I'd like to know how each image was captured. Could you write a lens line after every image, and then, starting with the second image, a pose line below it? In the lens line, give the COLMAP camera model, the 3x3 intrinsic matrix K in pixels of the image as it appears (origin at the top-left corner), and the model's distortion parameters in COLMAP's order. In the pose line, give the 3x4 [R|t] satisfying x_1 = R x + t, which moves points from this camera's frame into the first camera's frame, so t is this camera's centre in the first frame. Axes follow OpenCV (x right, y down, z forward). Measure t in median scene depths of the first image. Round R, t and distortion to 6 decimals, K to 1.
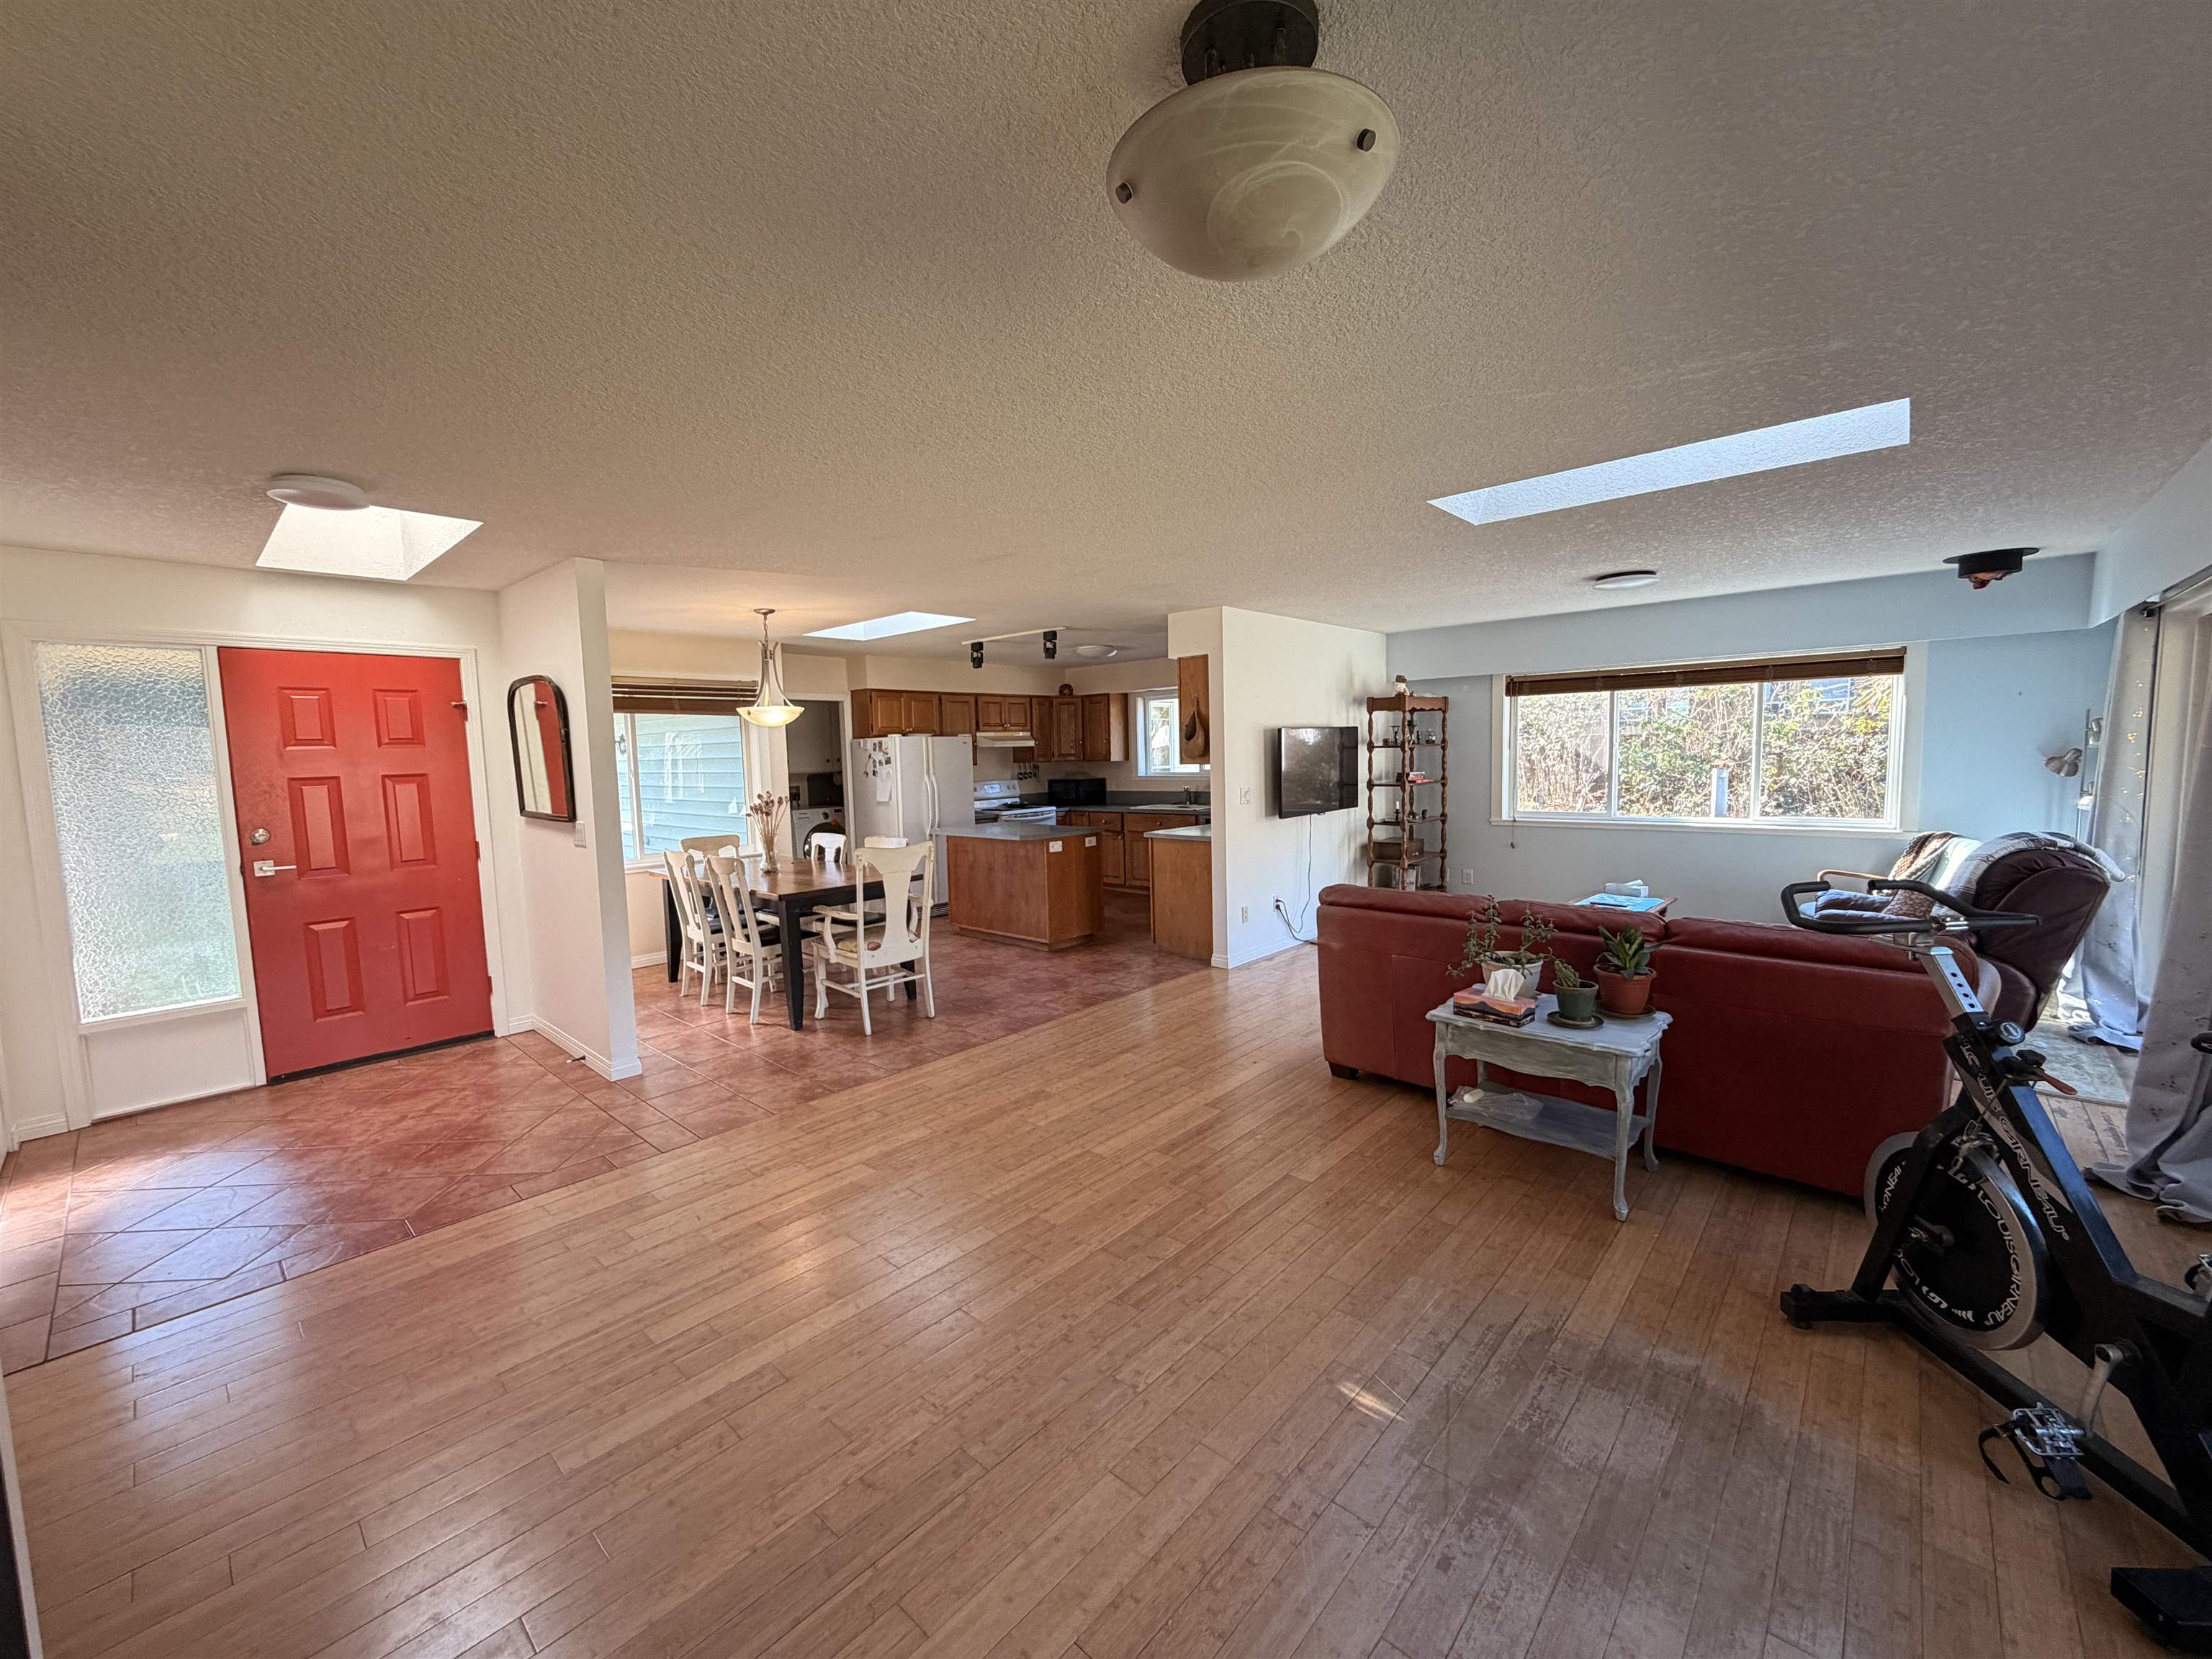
lens RADIAL K [[879.4, 0, 1098.9], [0, 879.4, 820.1], [0, 0, 1]] dist [0.000030, -0.000286]
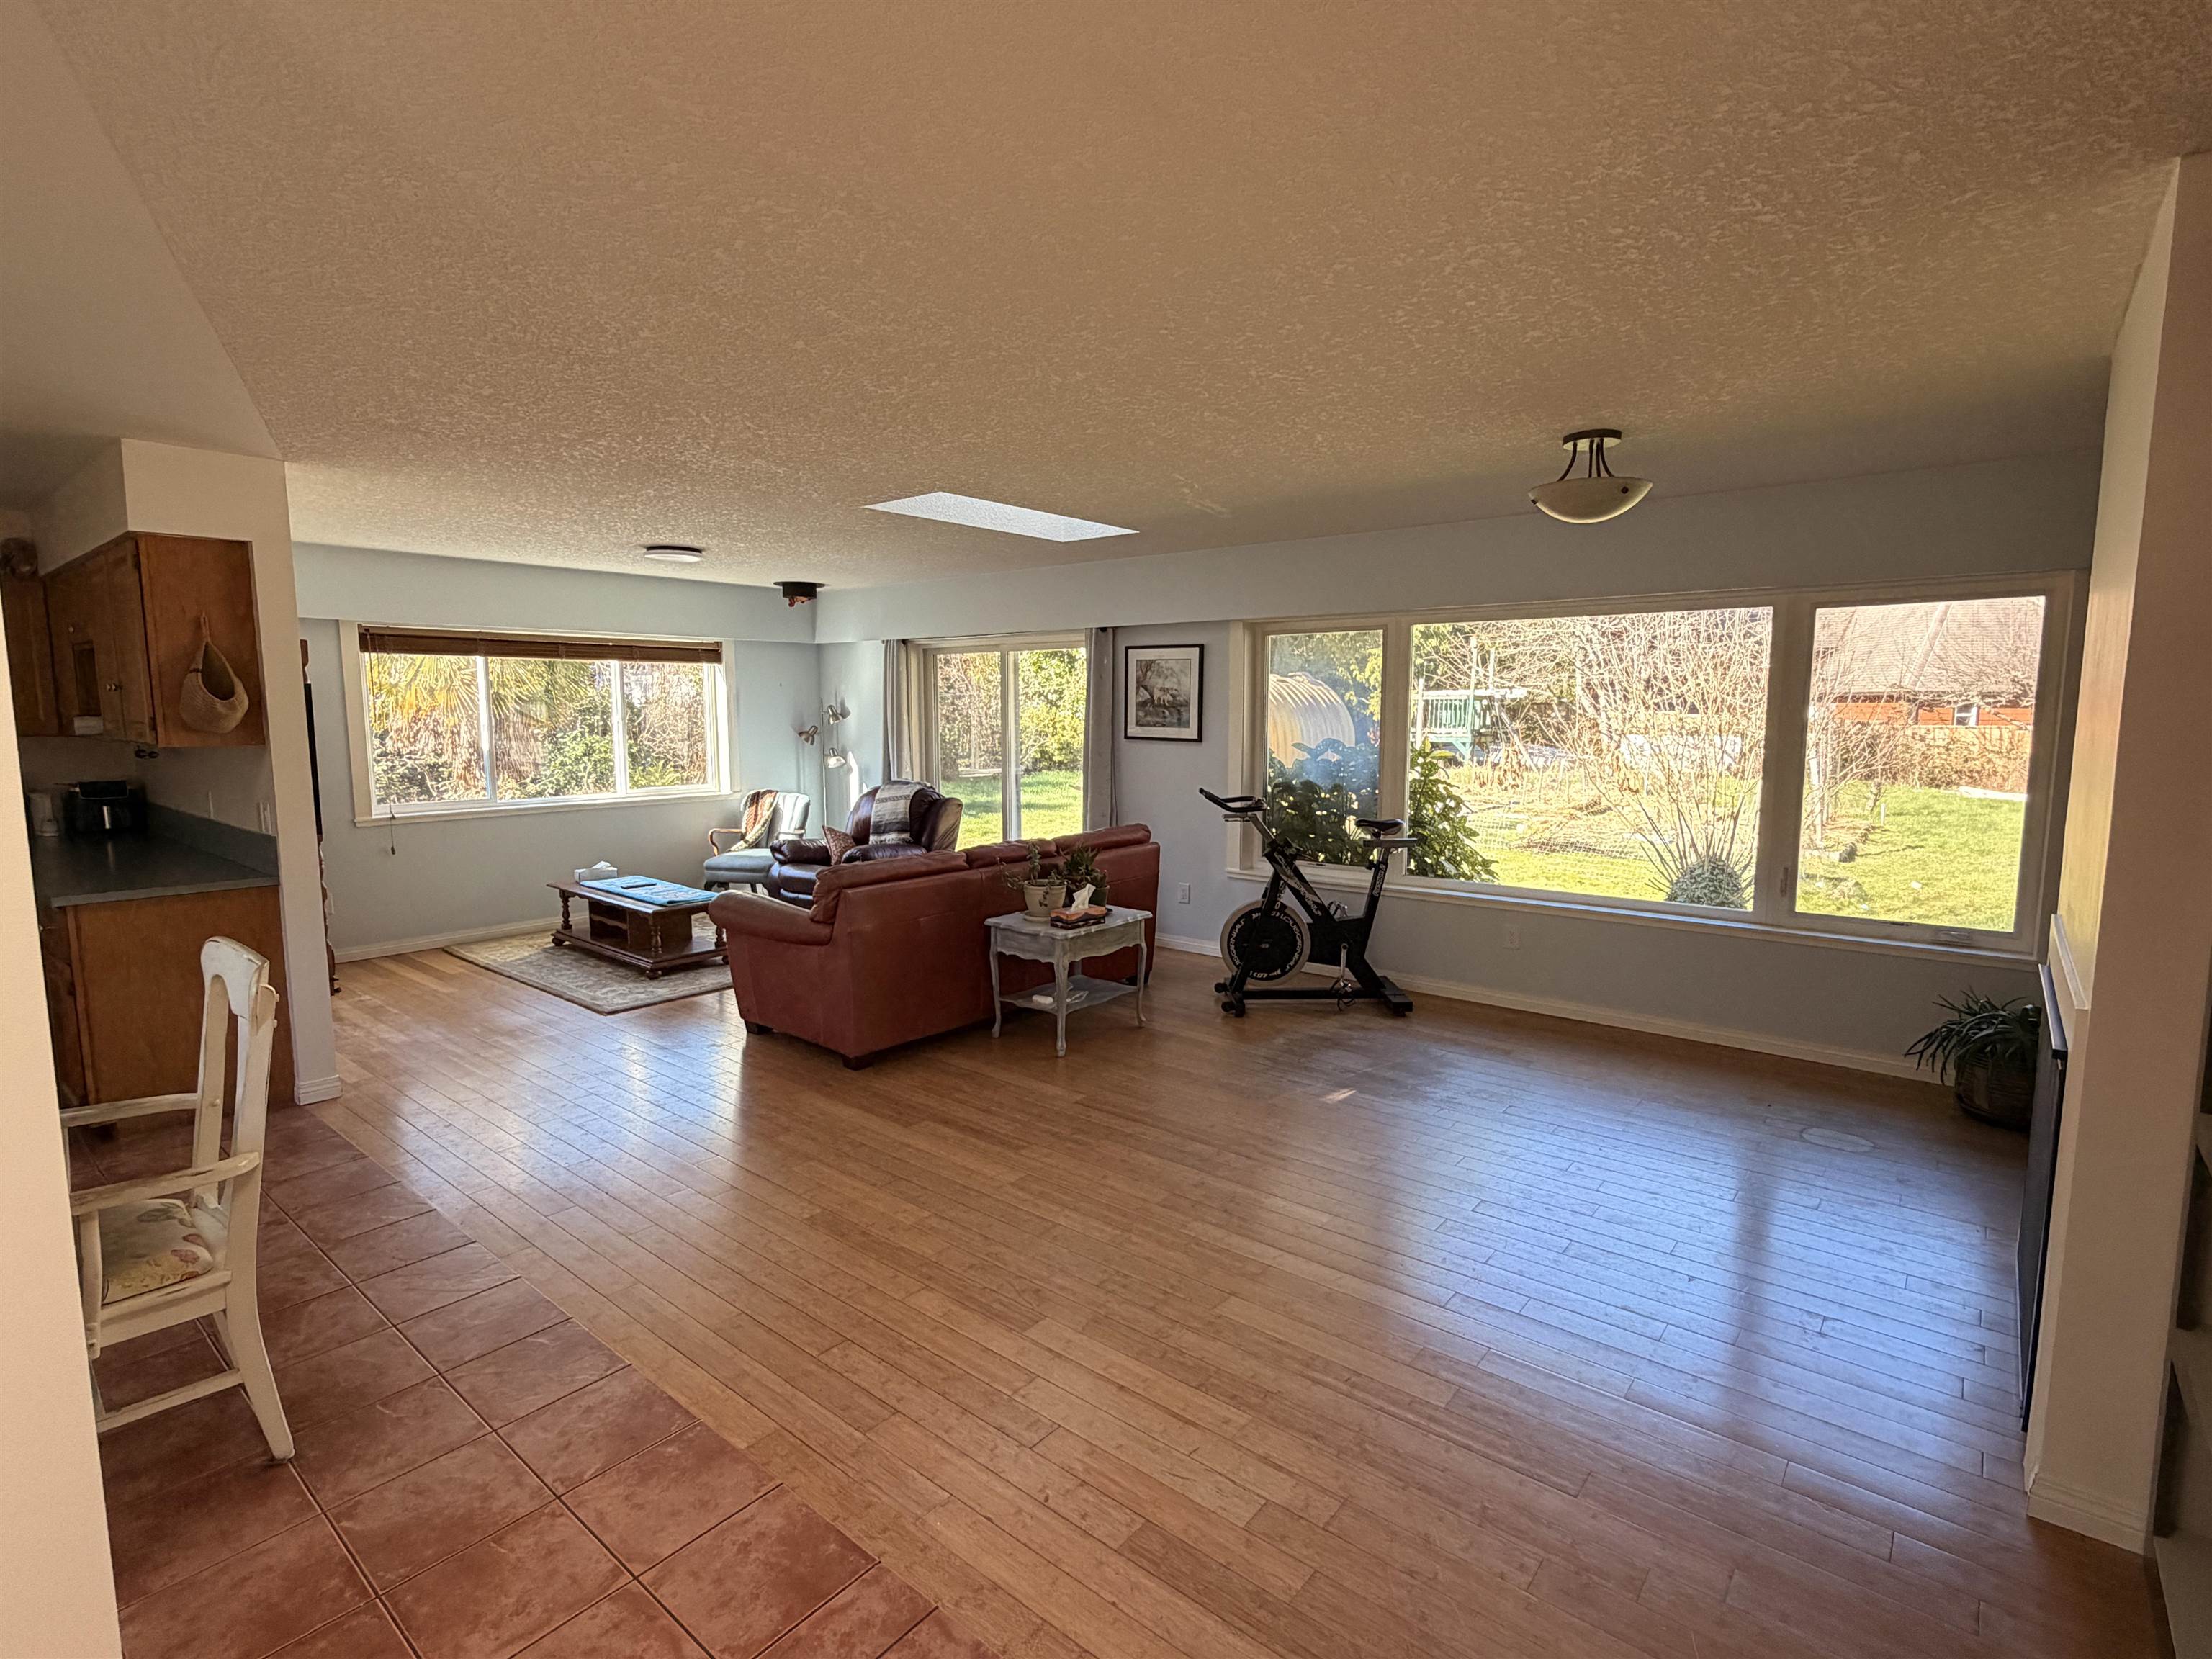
lens RADIAL K [[1076.1, 0, 1101.2], [0, 1076.1, 825.8], [0, 0, 1]] dist [0.000827, 0.000061]
pose [[-0.049628, -0.085258, 0.995122, -0.611201], [0.079930, 0.992815, 0.089047, -0.033556], [-0.995564, 0.083959, -0.042456, 0.550142]]
